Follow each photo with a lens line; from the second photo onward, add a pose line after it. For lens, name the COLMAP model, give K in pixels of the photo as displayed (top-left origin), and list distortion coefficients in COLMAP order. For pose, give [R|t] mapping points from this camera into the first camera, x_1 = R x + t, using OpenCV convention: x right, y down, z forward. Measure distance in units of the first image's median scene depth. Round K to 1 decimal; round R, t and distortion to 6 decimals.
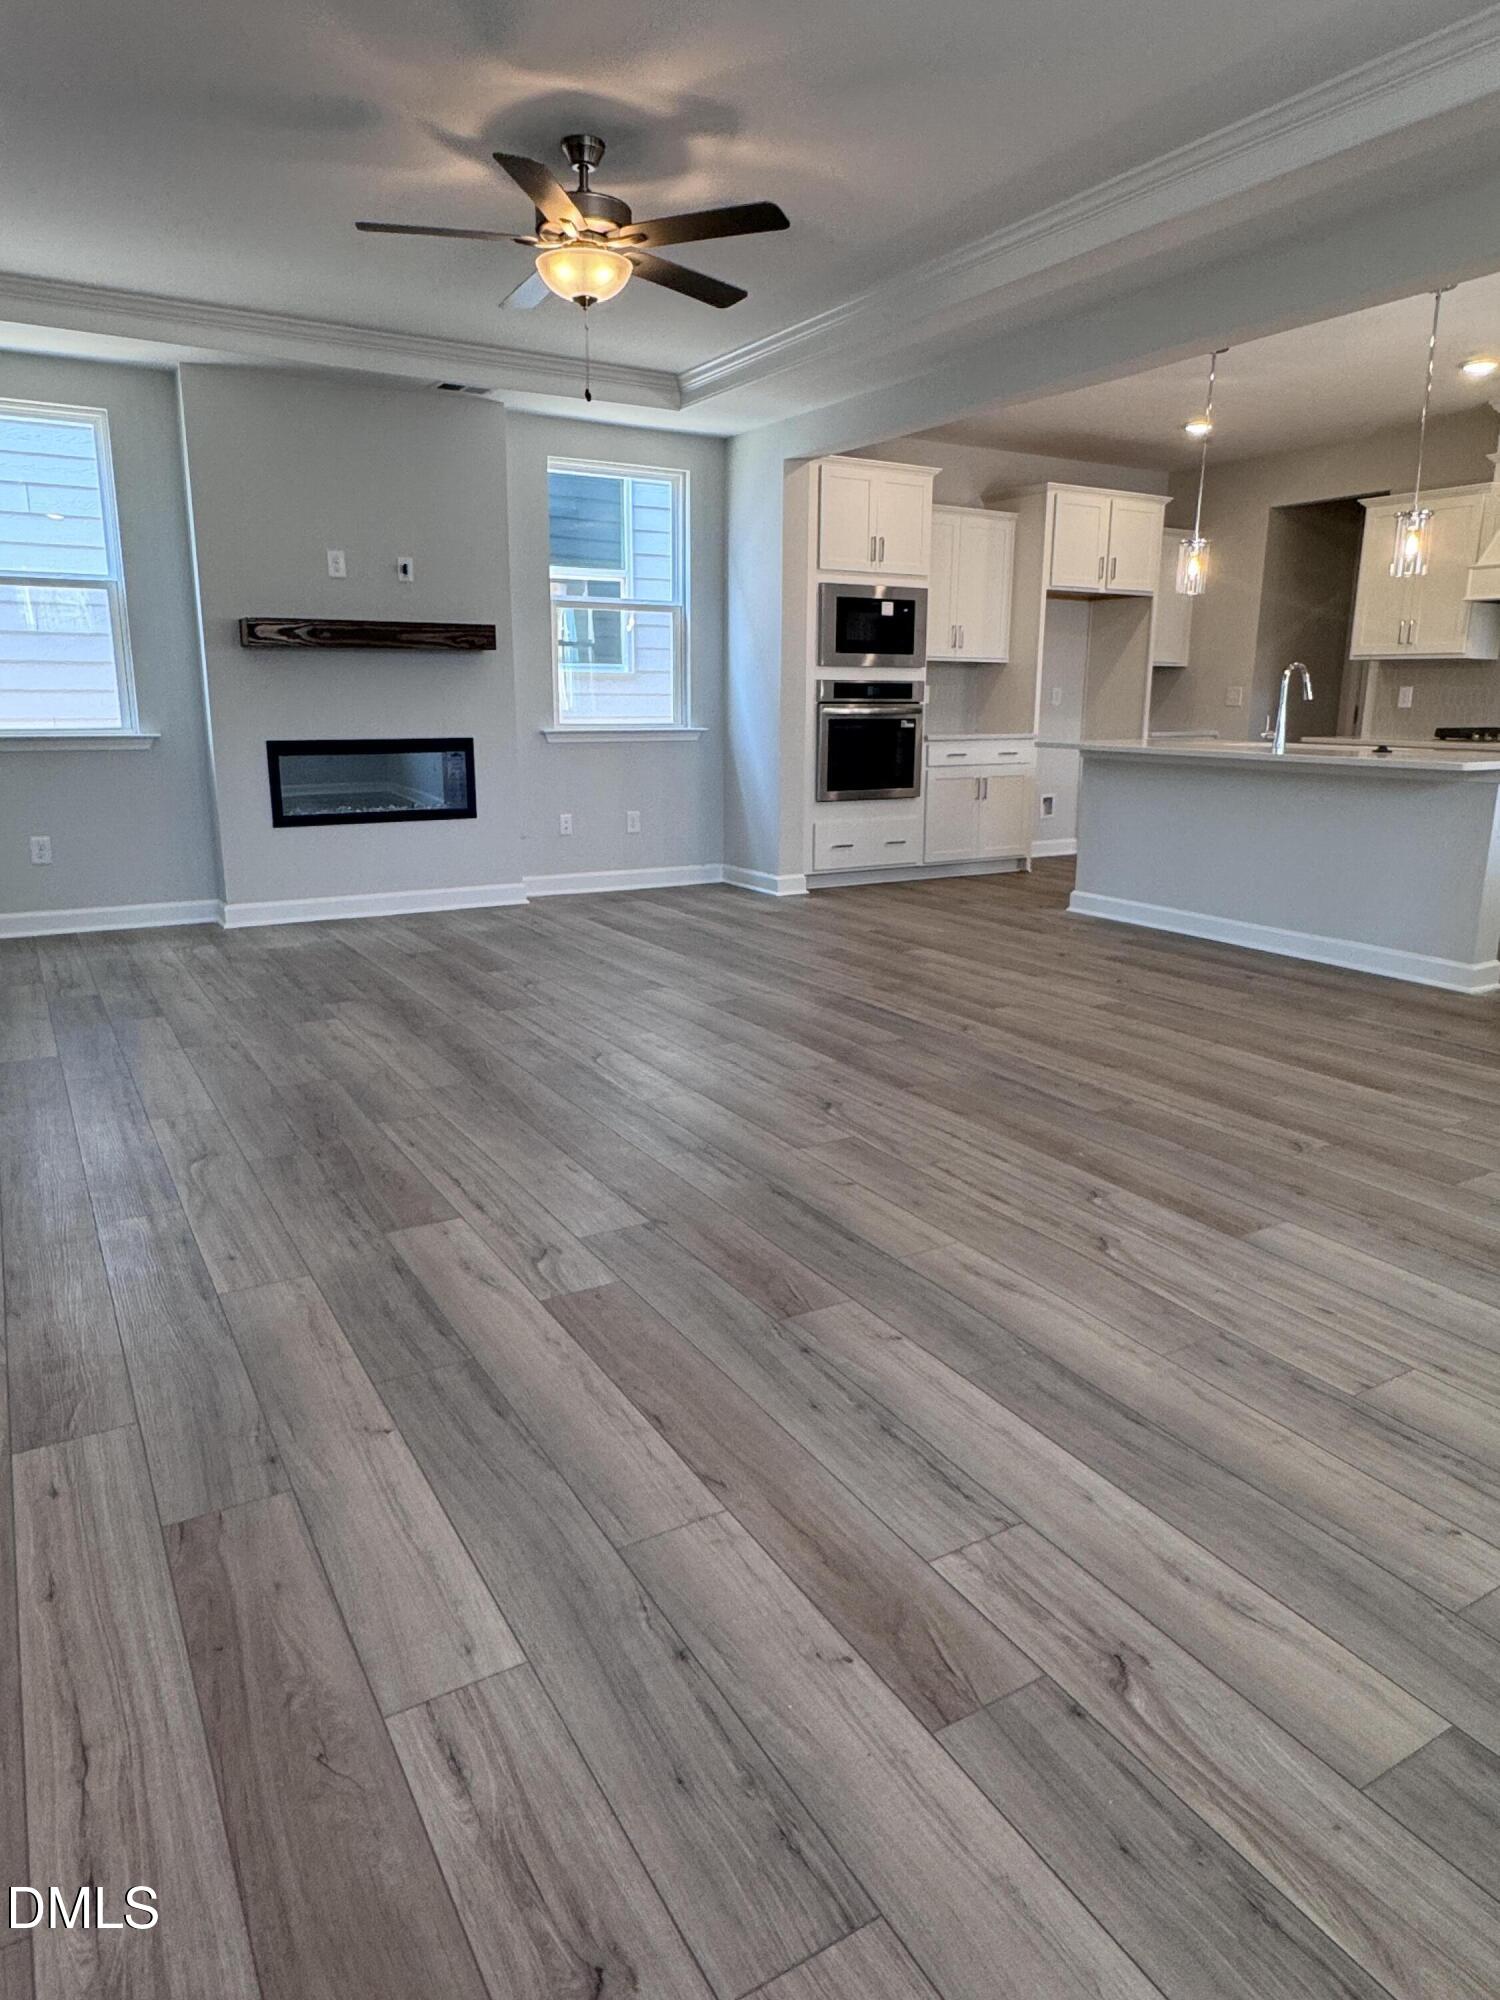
lens RADIAL K [[1264.2, 0, 752.2], [0, 1264.2, 995.1], [0, 0, 1]] dist [-0.004302, -0.003027]
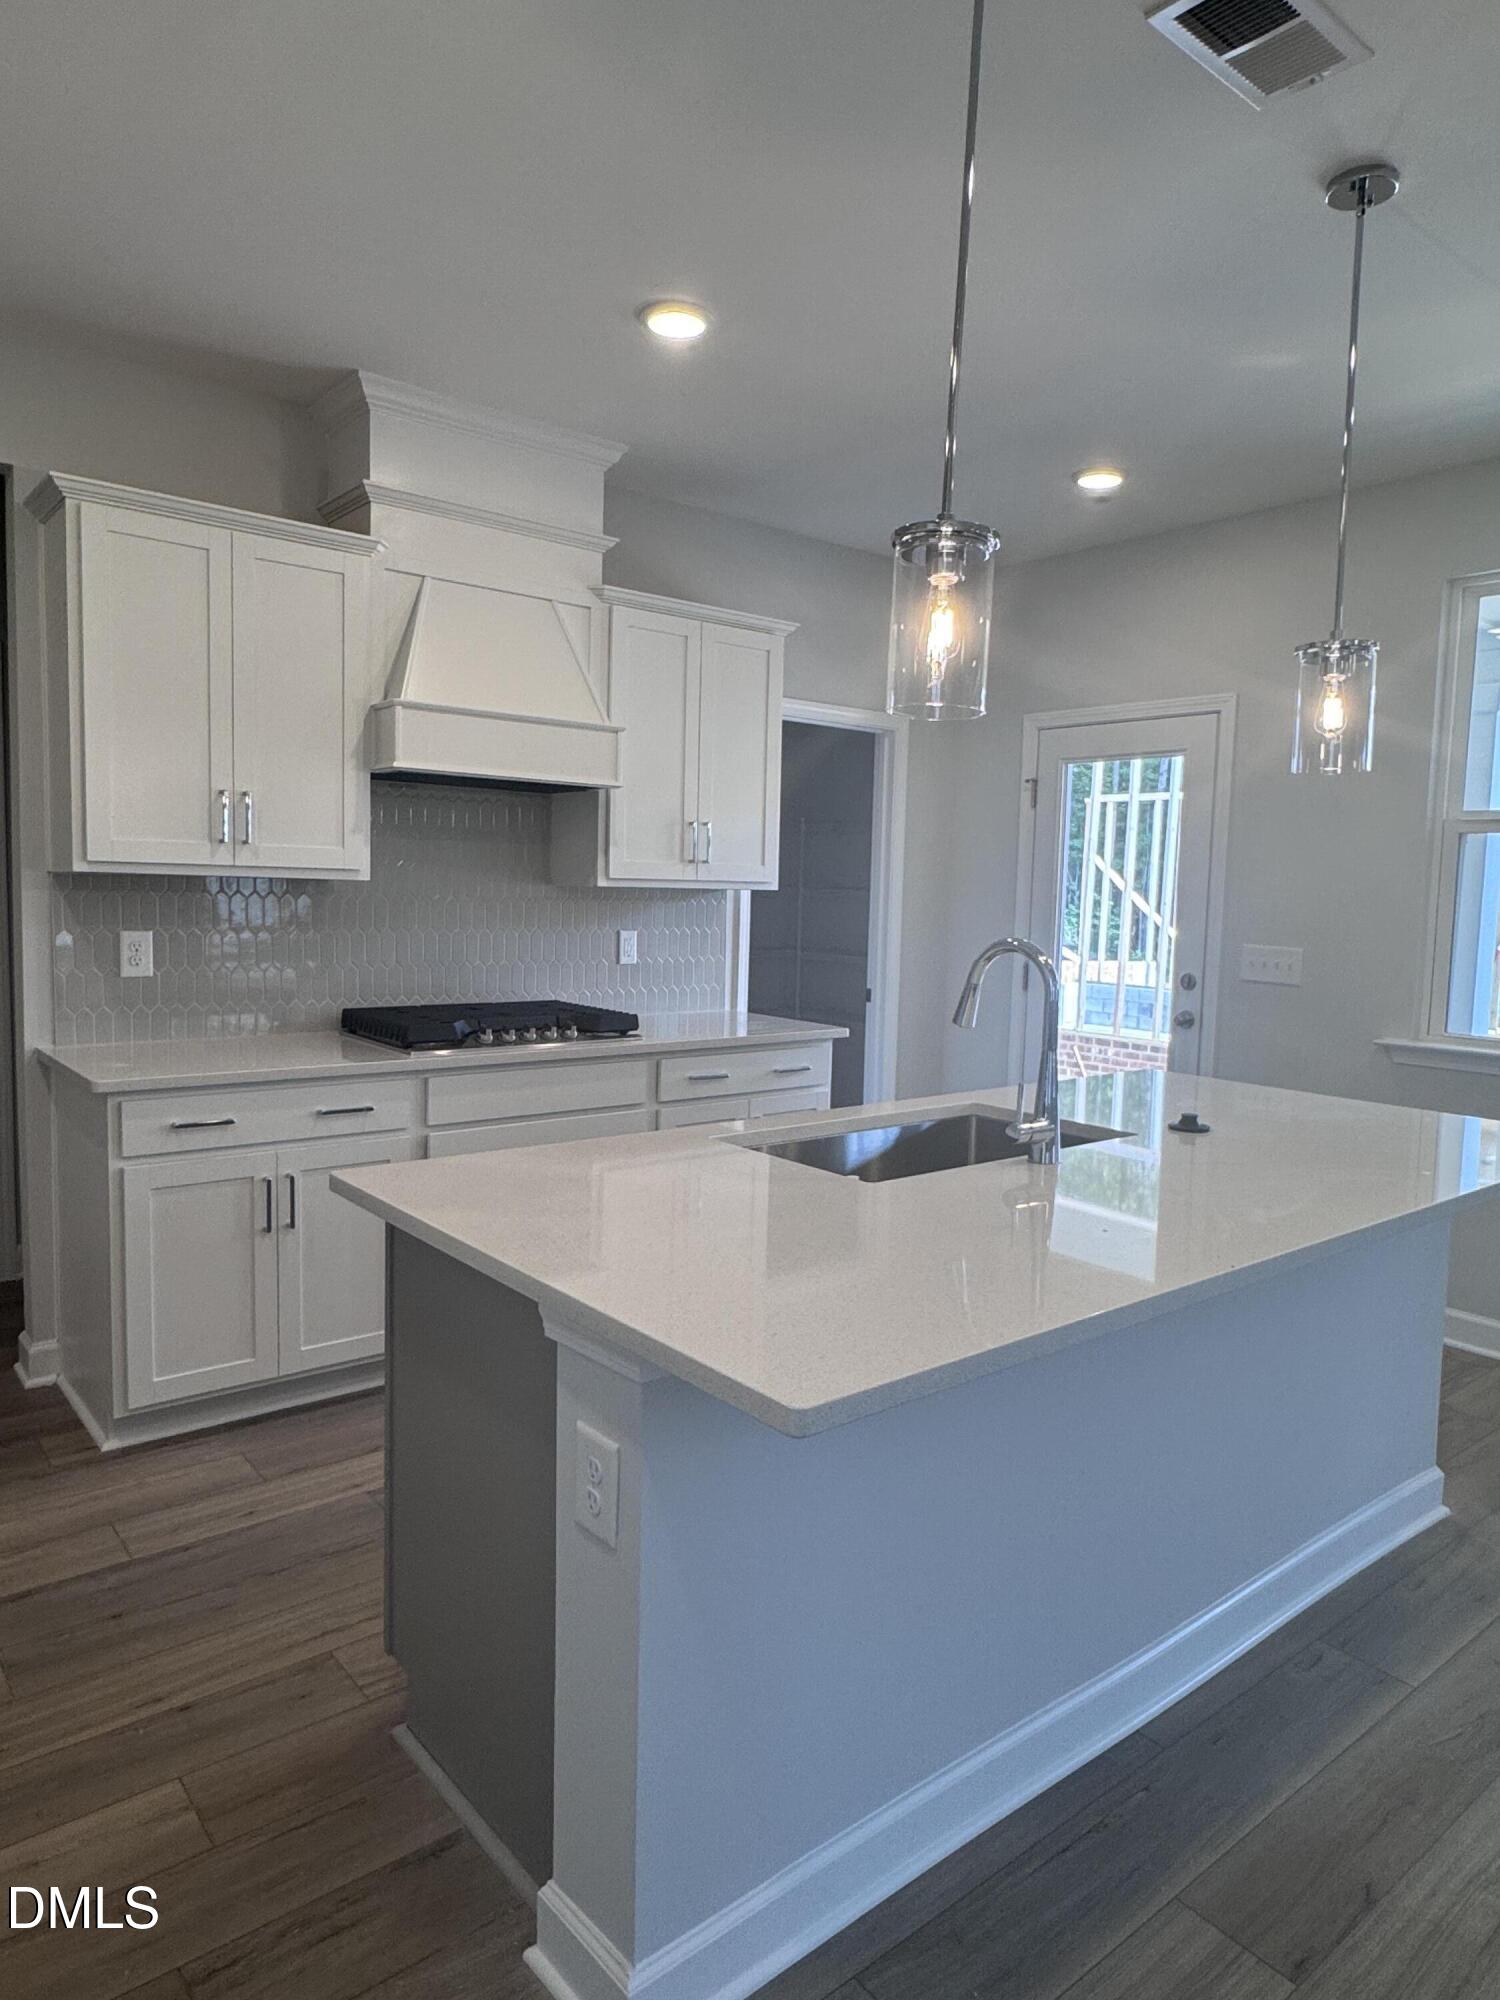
lens RADIAL K [[1264.2, 0, 752.2], [0, 1264.2, 995.1], [0, 0, 1]] dist [-0.004302, -0.003027]
pose [[-0.140616, -0.094829, 0.985512, 0.052884], [0.202640, 0.971573, 0.122401, -0.243517], [-0.969105, 0.216916, -0.117403, 0.885755]]
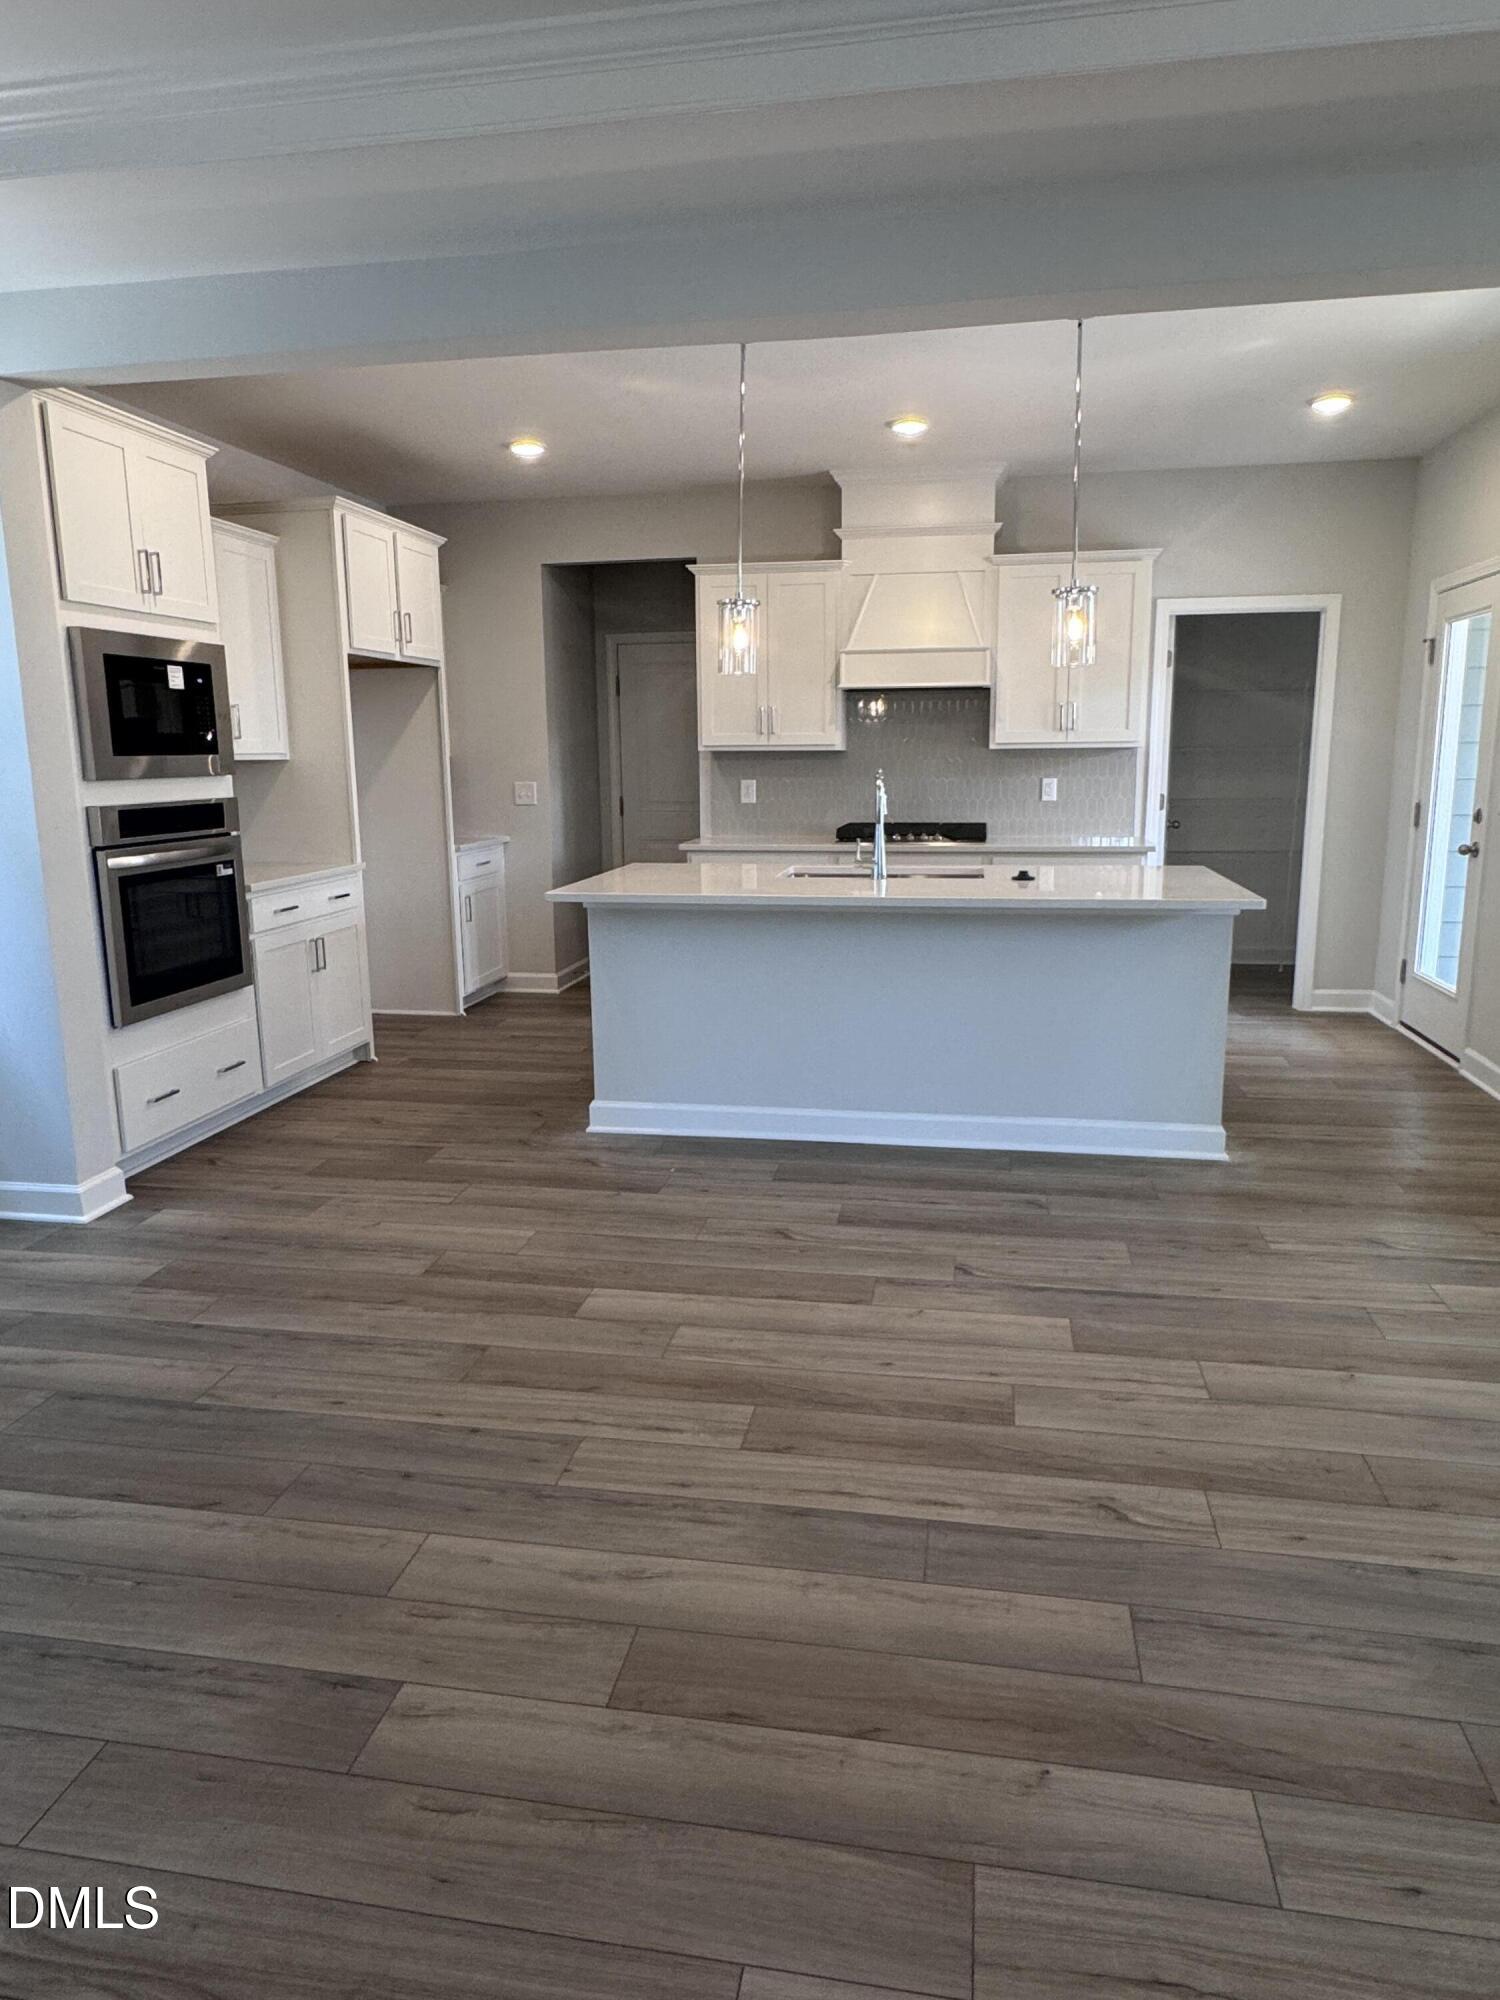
lens RADIAL K [[1264.2, 0, 752.2], [0, 1264.2, 995.1], [0, 0, 1]] dist [-0.004302, -0.003027]
pose [[0.655485, -0.156235, 0.738870, -0.165789], [0.188684, 0.981219, 0.040089, -0.137106], [-0.731257, 0.113135, 0.672654, 0.436989]]
